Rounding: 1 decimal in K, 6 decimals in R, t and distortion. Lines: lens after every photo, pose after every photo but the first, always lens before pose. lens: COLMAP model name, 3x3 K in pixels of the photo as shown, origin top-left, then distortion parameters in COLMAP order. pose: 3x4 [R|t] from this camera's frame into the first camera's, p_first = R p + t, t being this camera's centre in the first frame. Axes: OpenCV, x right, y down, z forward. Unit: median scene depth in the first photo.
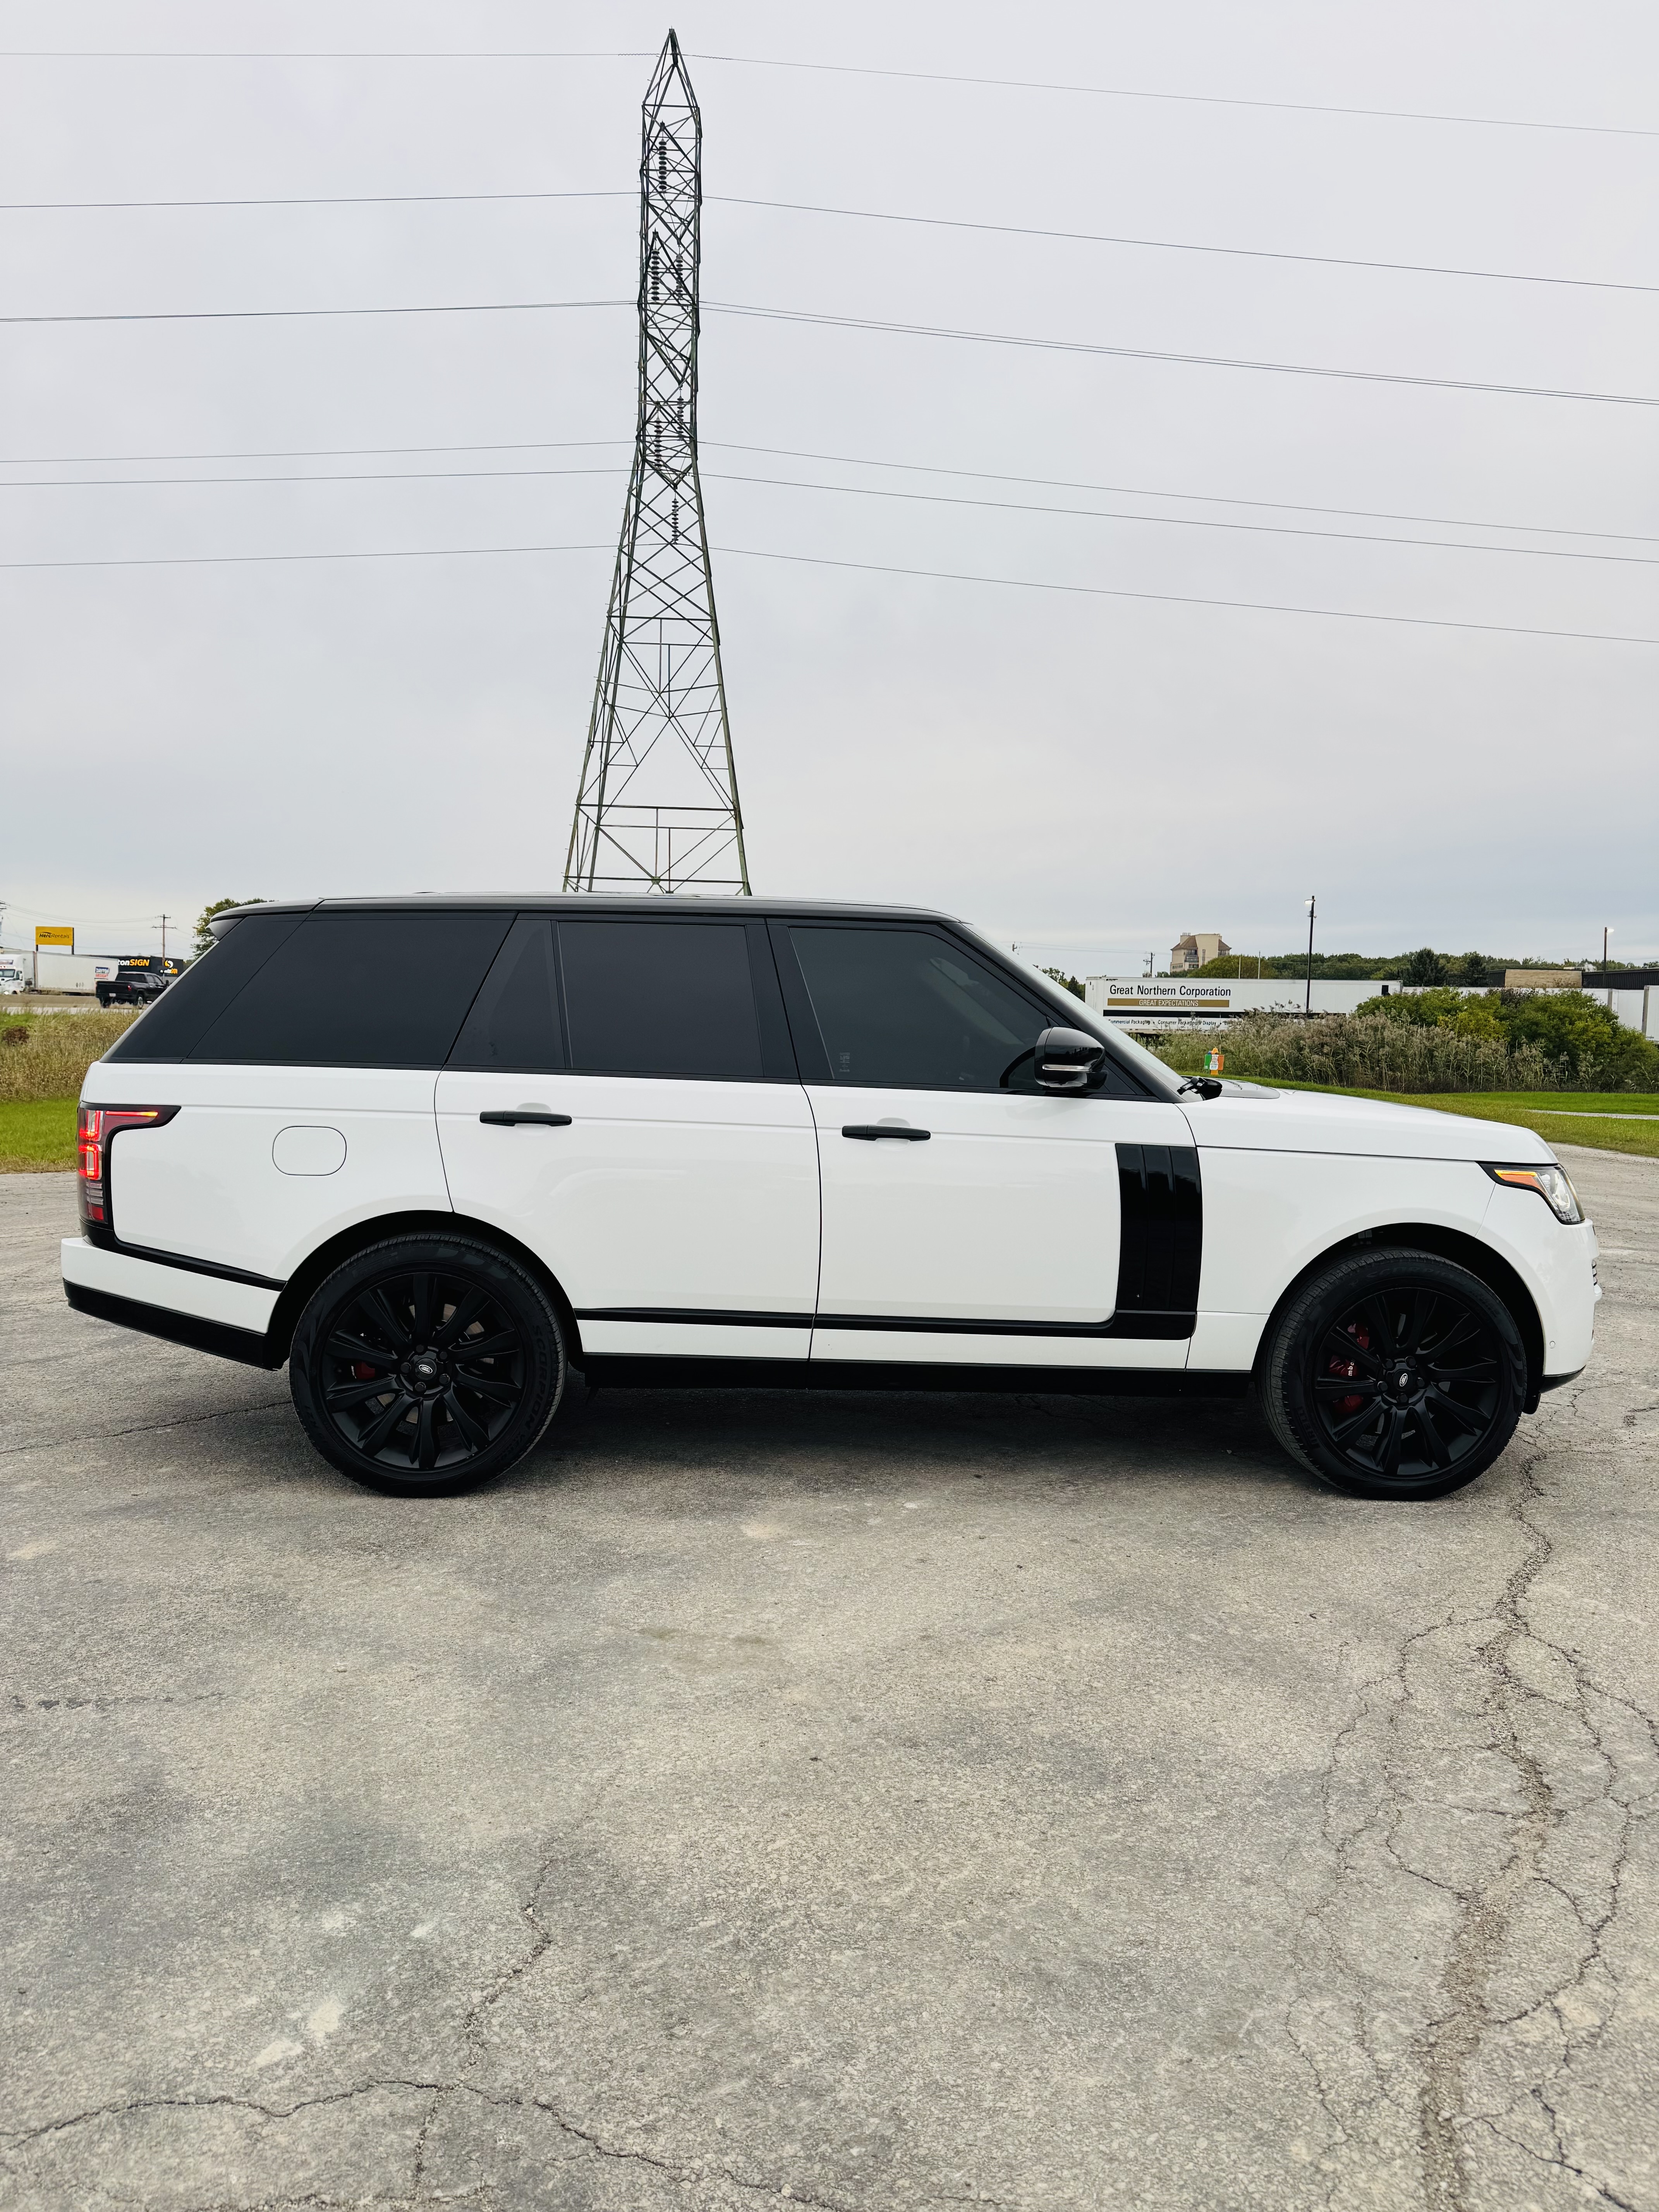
lens RADIAL K [[1576.0, 0, 839.0], [0, 1576.0, 1114.2], [0, 0, 1]] dist [0.001186, -0.023604]
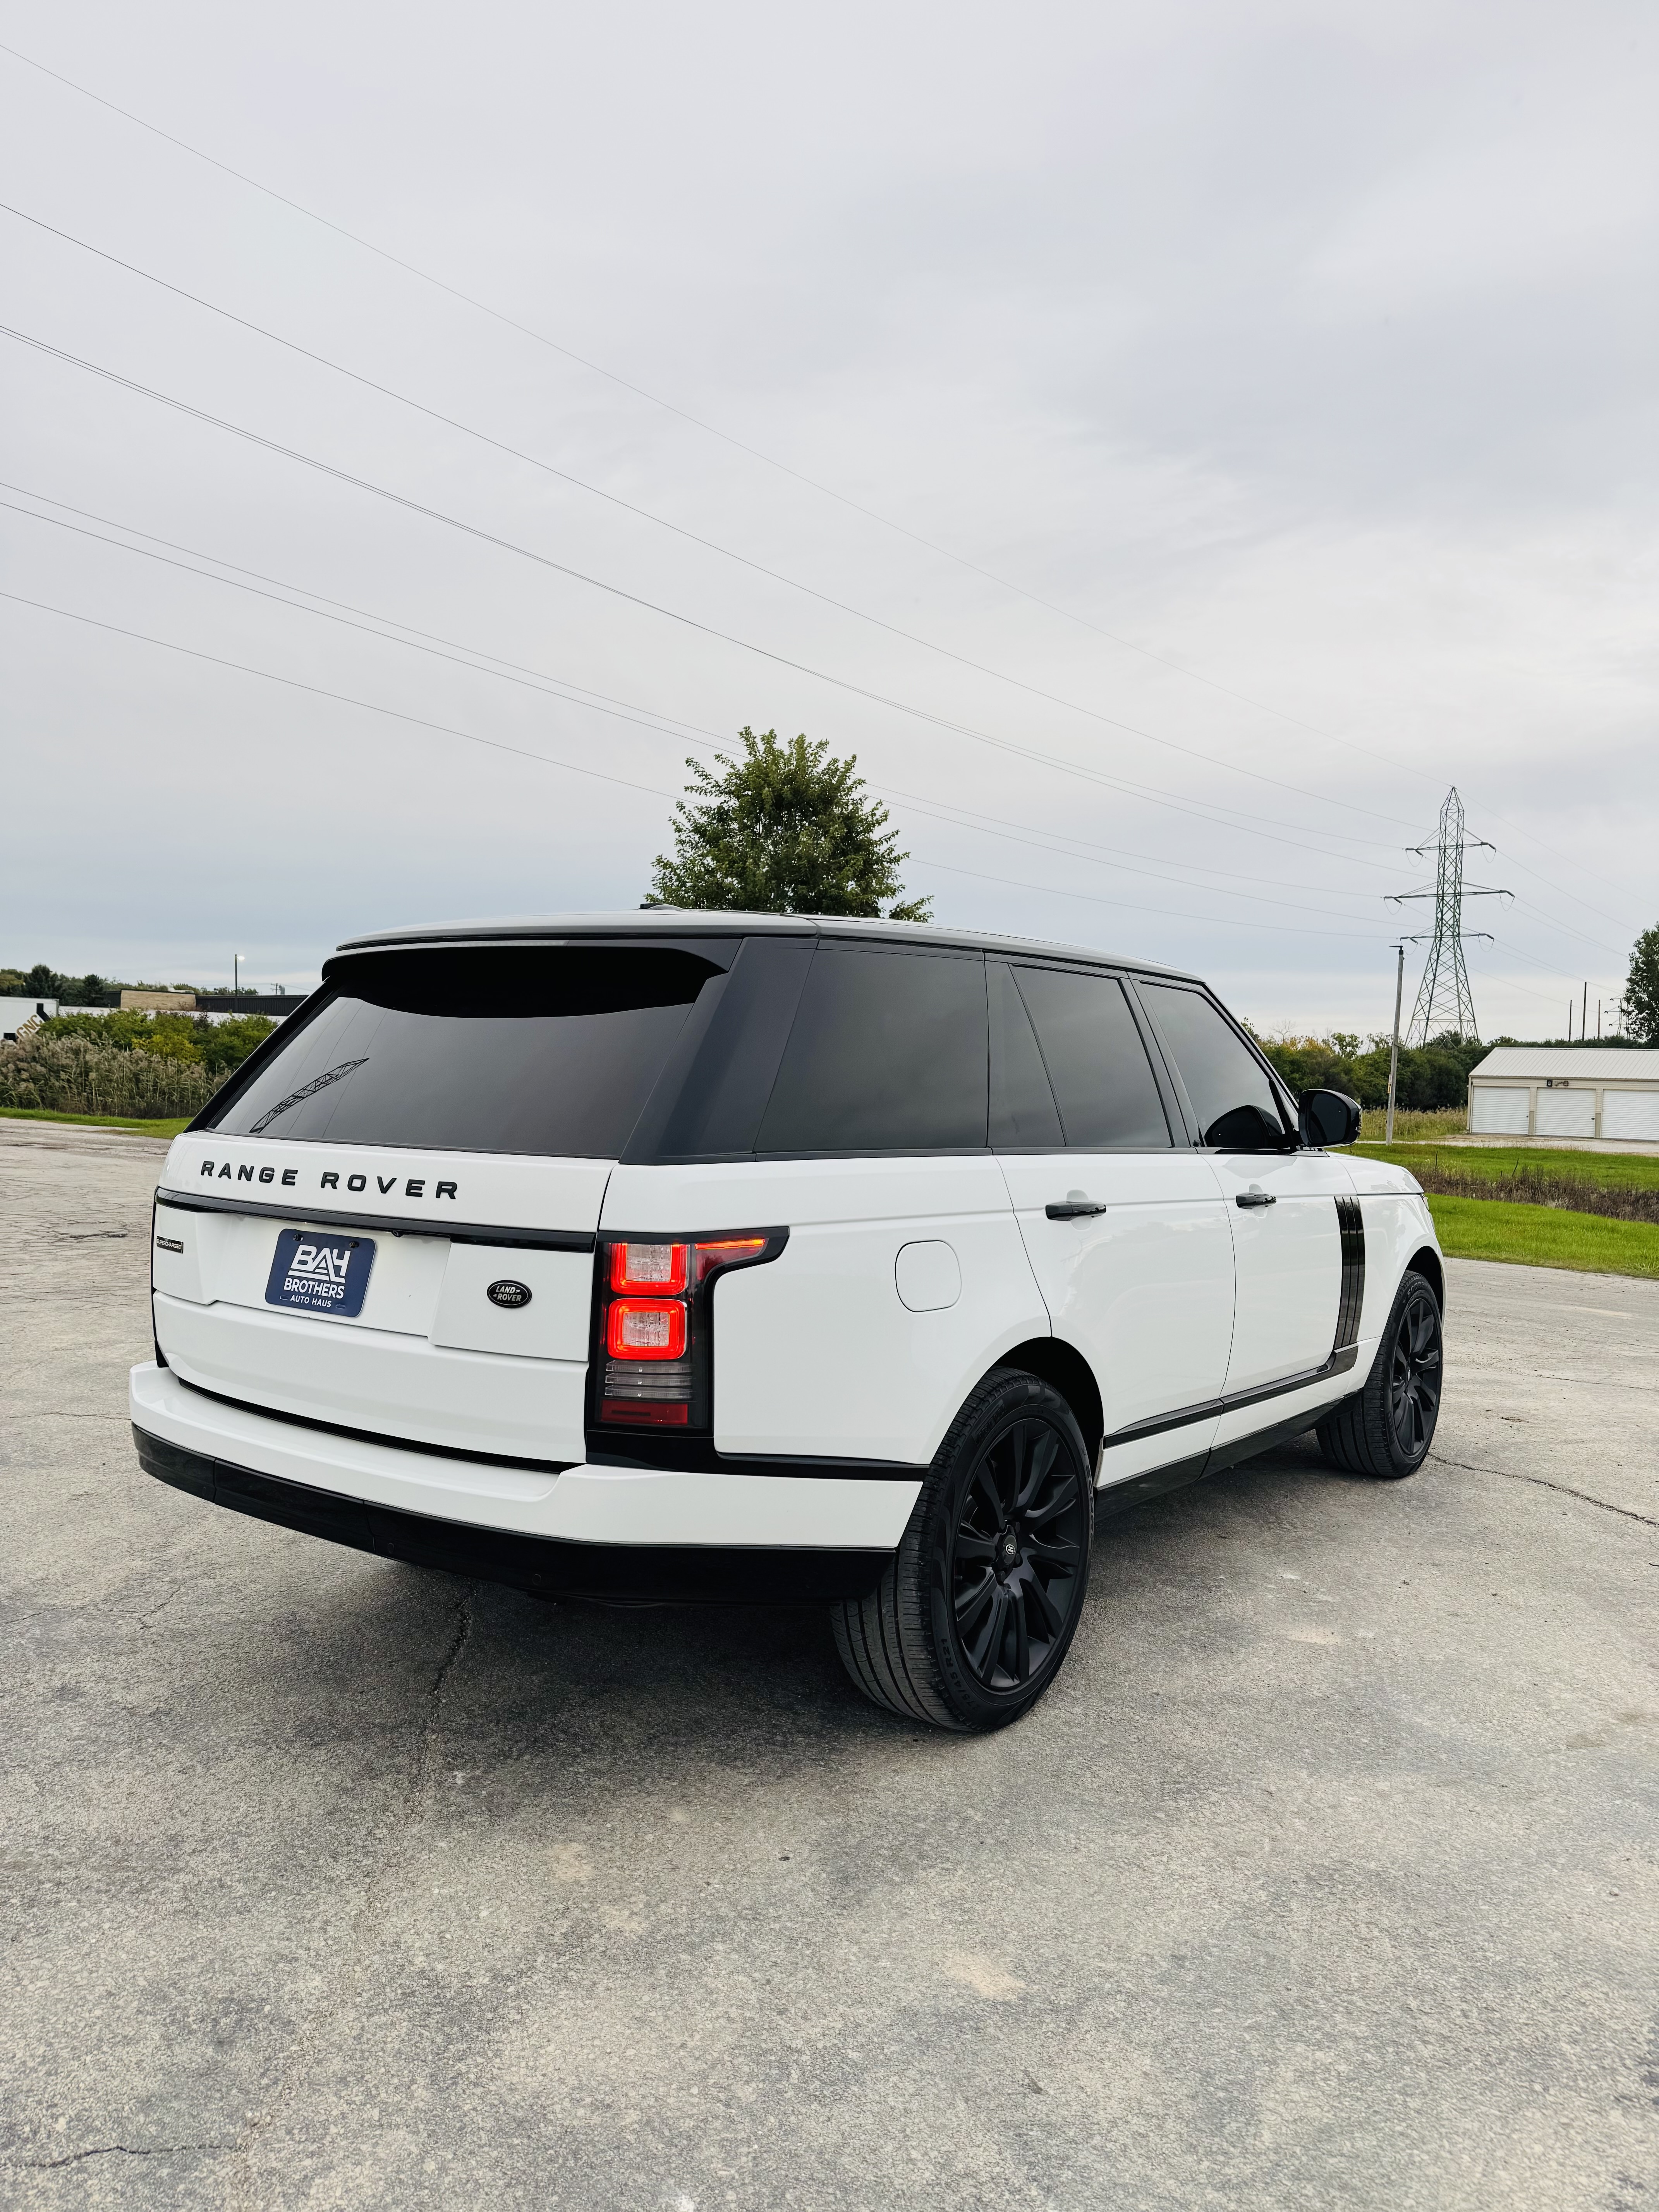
lens RADIAL K [[1576.0, 0, 813.8], [0, 1576.0, 1105.1], [0, 0, 1]] dist [0.001186, -0.023604]
pose [[0.658202, -0.015116, 0.752690, -0.883027], [0.029148, 0.999560, -0.005415, -0.050161], [-0.752277, 0.025504, 0.658353, 0.559580]]
